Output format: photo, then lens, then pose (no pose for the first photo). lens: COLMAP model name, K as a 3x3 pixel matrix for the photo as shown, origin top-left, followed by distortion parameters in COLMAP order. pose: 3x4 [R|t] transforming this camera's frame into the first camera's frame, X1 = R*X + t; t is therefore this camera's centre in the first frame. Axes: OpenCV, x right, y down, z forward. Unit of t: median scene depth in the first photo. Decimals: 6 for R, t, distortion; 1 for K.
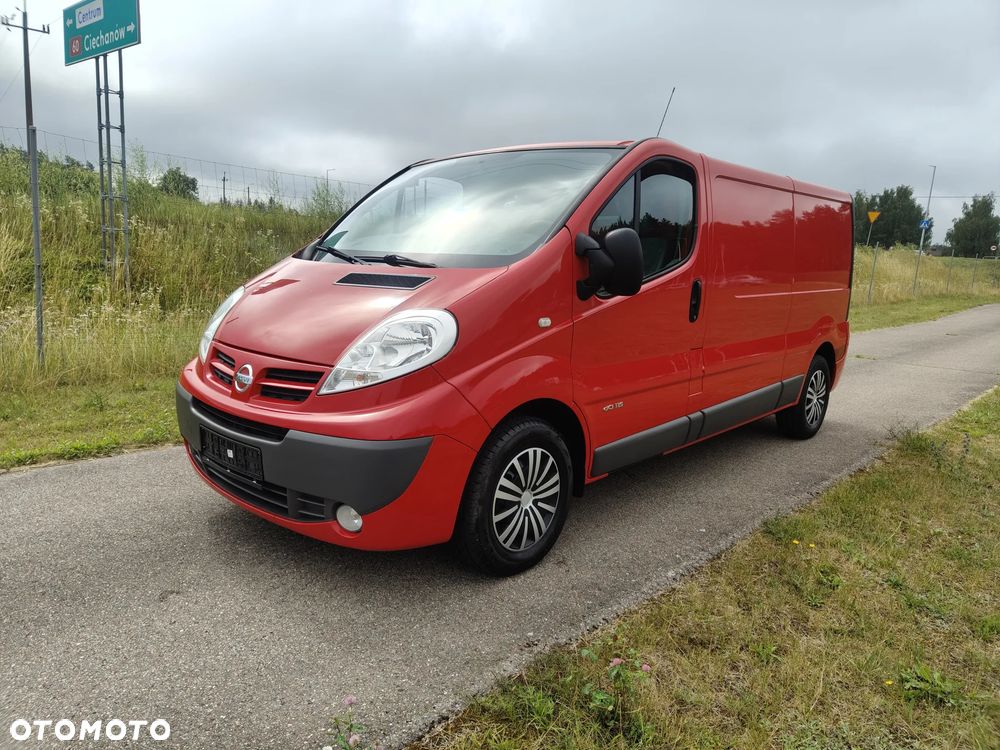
lens RADIAL K [[675.0, 0, 503.8], [0, 675.0, 369.6], [0, 0, 1]] dist [0.015936, -0.006395]
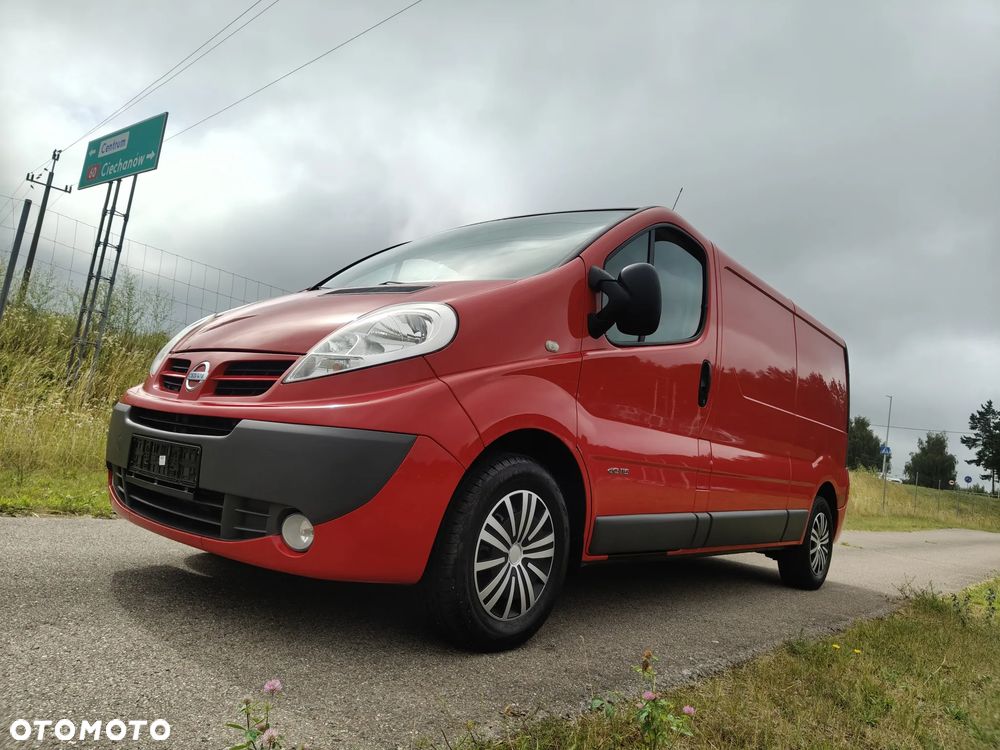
lens RADIAL K [[672.3, 0, 497.8], [0, 672.3, 400.6], [0, 0, 1]] dist [0.009019, 0.003205]
pose [[0.994975, 0.094998, 0.031640, -0.030311], [-0.083003, 0.959273, -0.270009, 0.229577], [-0.056002, 0.266026, 0.962338, 0.162499]]
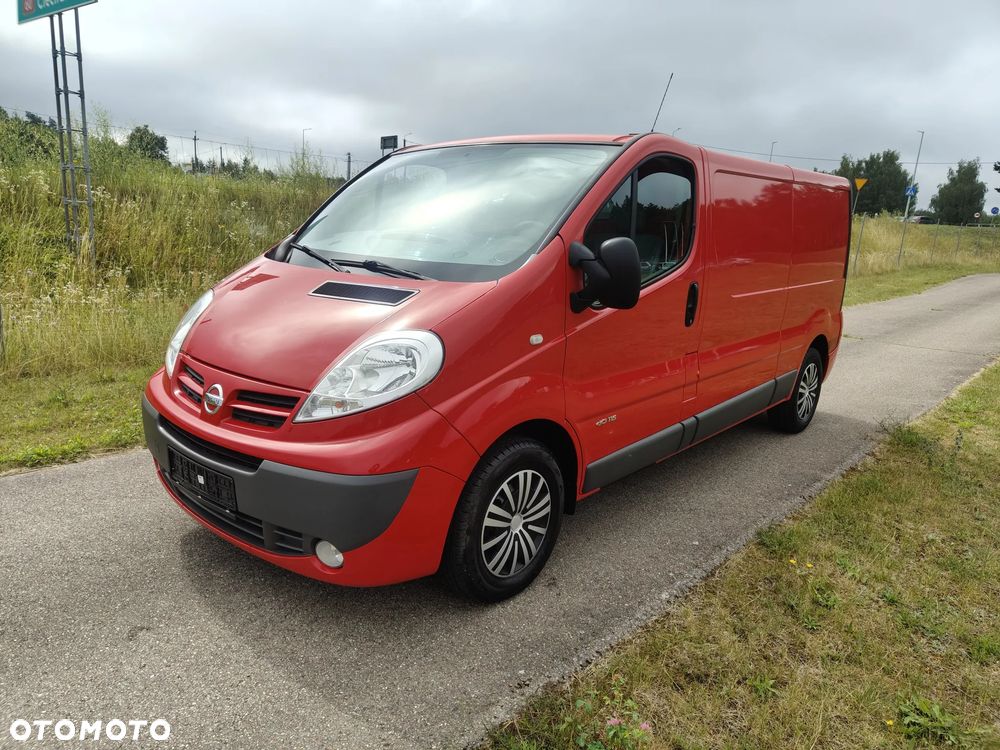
lens RADIAL K [[675.0, 0, 503.8], [0, 675.0, 369.6], [0, 0, 1]] dist [0.015936, -0.006395]
pose [[0.999636, -0.000940, 0.026978, -0.009489], [-0.000692, 0.998173, 0.060417, -0.080849], [-0.026985, -0.060413, 0.997809, 0.058848]]
